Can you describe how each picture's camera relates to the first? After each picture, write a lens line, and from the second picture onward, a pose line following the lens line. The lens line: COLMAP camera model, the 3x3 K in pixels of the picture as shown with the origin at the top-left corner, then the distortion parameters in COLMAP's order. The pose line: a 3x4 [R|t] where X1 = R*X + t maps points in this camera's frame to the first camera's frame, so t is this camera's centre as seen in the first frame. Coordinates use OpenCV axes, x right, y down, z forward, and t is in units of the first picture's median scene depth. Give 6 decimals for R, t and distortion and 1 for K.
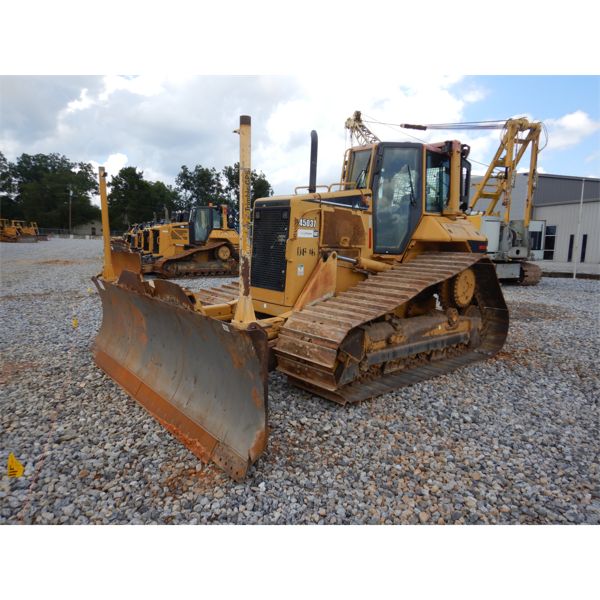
lens RADIAL K [[426.6, 0, 300.0], [0, 426.6, 300.0], [0, 0, 1]] dist [0.000575, -0.002170]
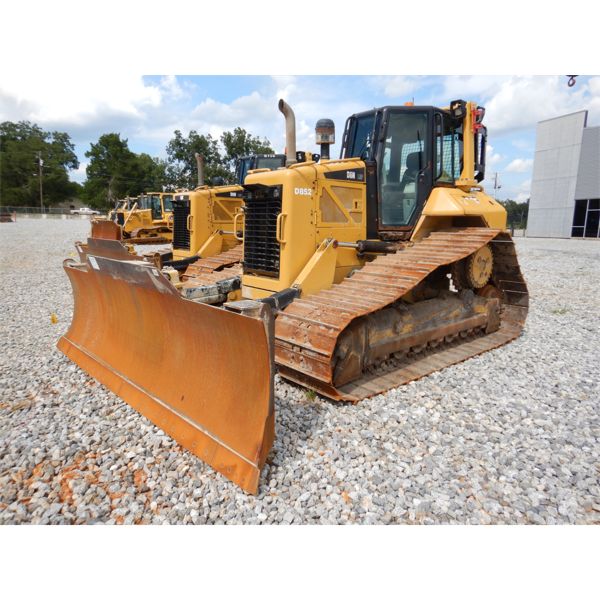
lens RADIAL K [[426.6, 0, 300.0], [0, 426.6, 300.0], [0, 0, 1]] dist [0.000575, -0.002170]
pose [[0.999463, -0.017260, 0.027835, -0.049416], [0.015783, 0.998498, 0.052468, -0.016687], [-0.028699, -0.052001, 0.998235, 0.113092]]
